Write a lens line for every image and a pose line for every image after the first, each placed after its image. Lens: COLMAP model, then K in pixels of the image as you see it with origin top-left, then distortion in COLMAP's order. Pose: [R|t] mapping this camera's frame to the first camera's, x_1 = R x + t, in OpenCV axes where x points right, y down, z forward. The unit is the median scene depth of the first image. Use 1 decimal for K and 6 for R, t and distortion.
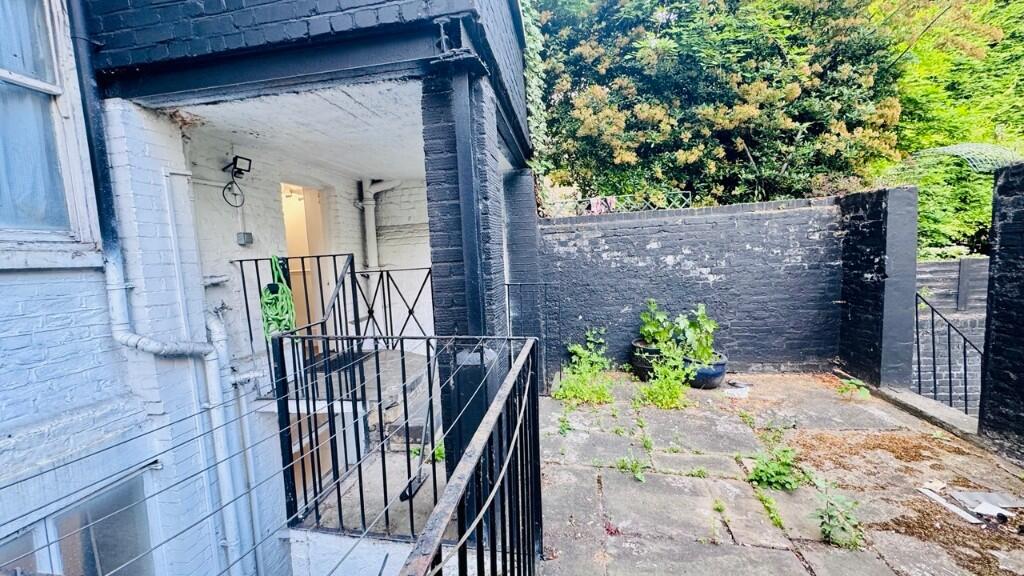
lens RADIAL K [[408.8, 0, 511.0], [0, 408.8, 288.2], [0, 0, 1]] dist [-0.001719, 0.000391]
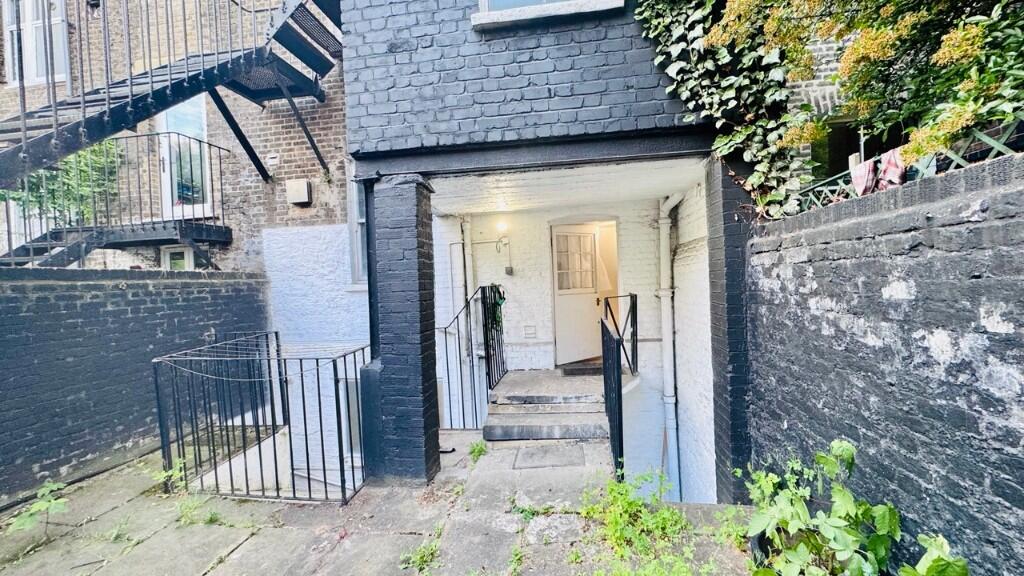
lens RADIAL K [[408.8, 0, 511.0], [0, 408.8, 288.2], [0, 0, 1]] dist [-0.001719, 0.000391]
pose [[0.014143, 0.073689, -0.997181, 0.767547], [-0.038952, 0.996564, 0.073091, -0.135764], [0.999141, 0.037808, 0.016964, 0.786898]]
